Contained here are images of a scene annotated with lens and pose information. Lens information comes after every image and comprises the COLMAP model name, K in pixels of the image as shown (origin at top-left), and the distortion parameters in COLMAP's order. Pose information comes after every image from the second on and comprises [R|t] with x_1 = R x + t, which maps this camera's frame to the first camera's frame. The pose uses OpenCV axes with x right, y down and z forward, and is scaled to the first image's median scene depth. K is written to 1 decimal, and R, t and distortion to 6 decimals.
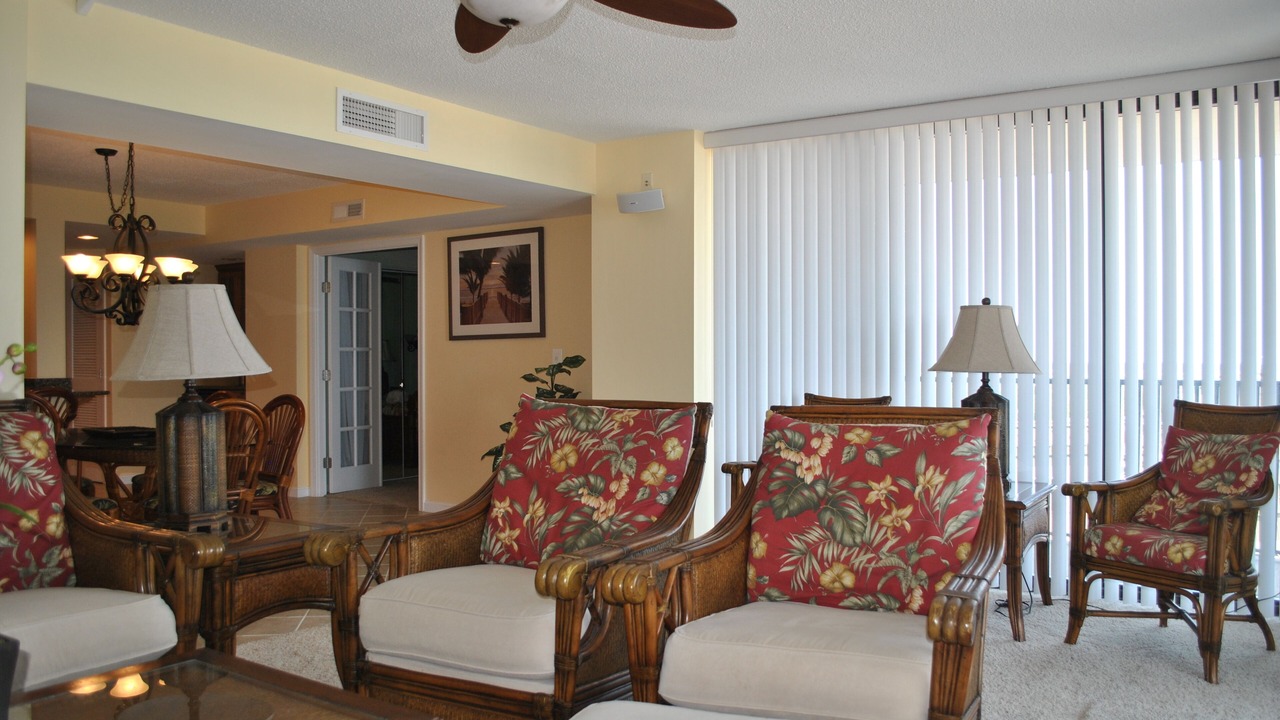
lens RADIAL K [[1051.0, 0, 640.0], [0, 1051.0, 360.0], [0, 0, 1]] dist [-0.045919, -0.001050]
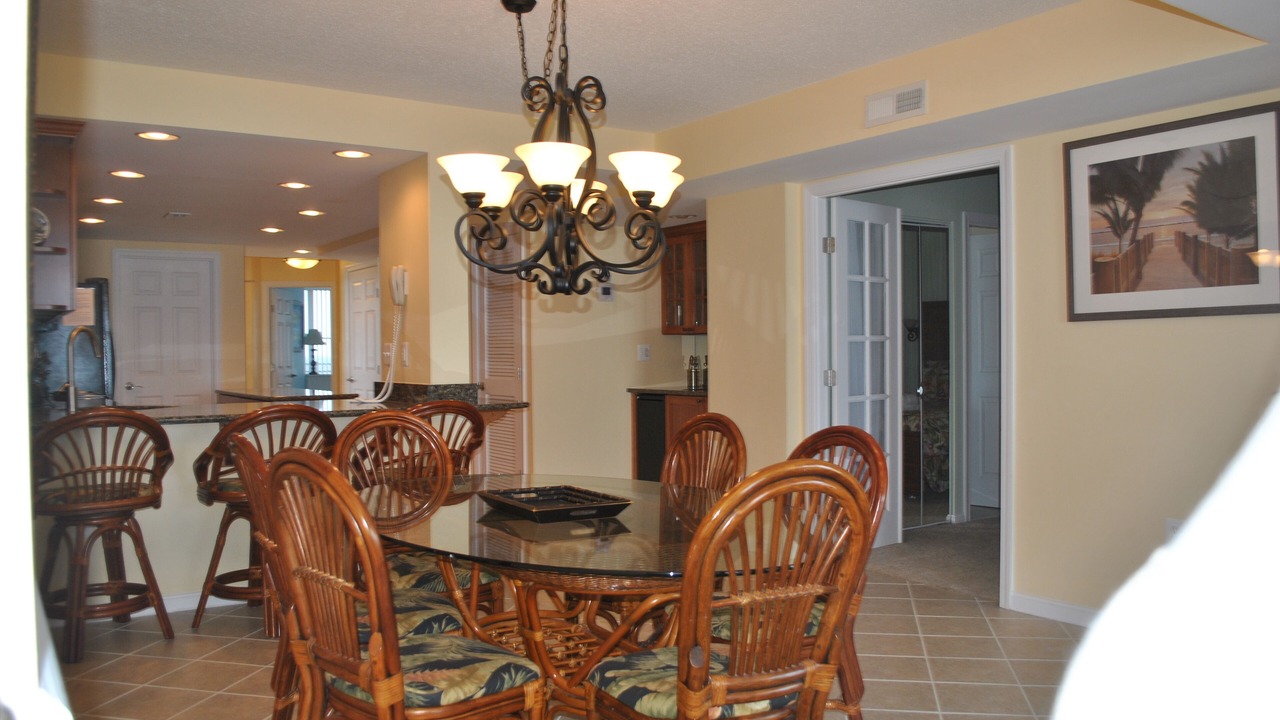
lens RADIAL K [[1051.0, 0, 640.0], [0, 1051.0, 360.0], [0, 0, 1]] dist [-0.045919, -0.001050]
pose [[0.931043, 0.002011, -0.364903, -0.197905], [0.001673, 0.999951, 0.009779, -0.003709], [0.364904, -0.009715, 0.930994, 0.394928]]
